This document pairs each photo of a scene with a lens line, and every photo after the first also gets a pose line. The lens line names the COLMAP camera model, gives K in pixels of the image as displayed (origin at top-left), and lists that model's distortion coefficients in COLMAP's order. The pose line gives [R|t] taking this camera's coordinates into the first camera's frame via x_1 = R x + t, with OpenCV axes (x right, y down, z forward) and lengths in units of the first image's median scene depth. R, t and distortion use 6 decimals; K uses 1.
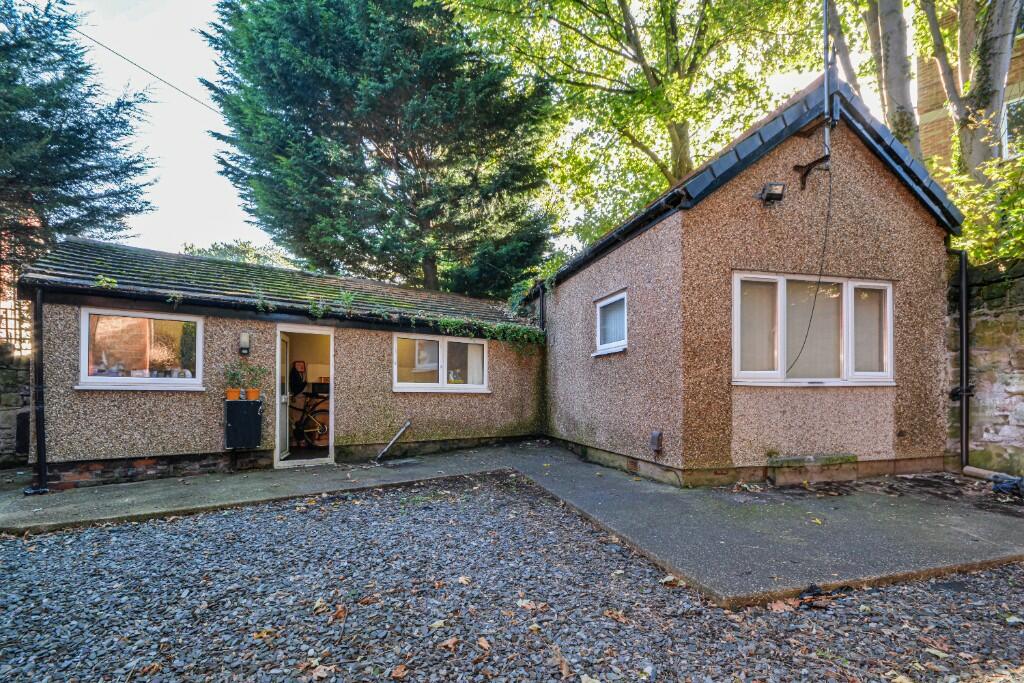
lens RADIAL K [[463.3, 0, 475.9], [0, 463.3, 394.2], [0, 0, 1]] dist [-0.000327, -0.001394]
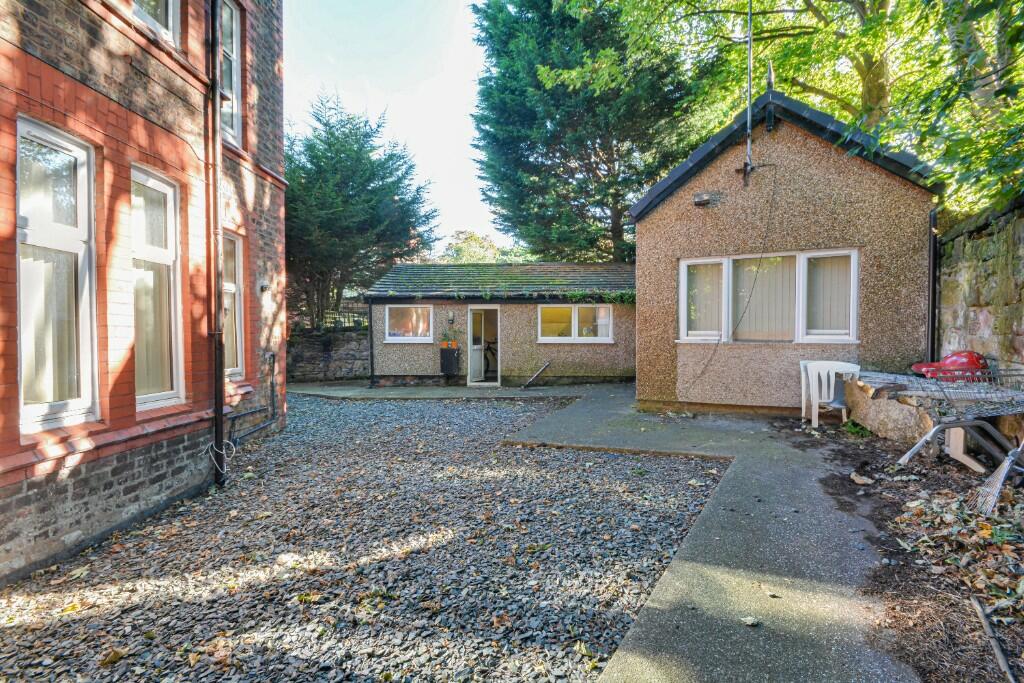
lens RADIAL K [[463.3, 0, 505.8], [0, 463.3, 344.3], [0, 0, 1]] dist [-0.000327, -0.001394]
pose [[0.791124, 0.007019, -0.611616, 0.758675], [0.004023, 0.999853, 0.016679, -0.029635], [0.611643, -0.015656, 0.790979, -0.314017]]
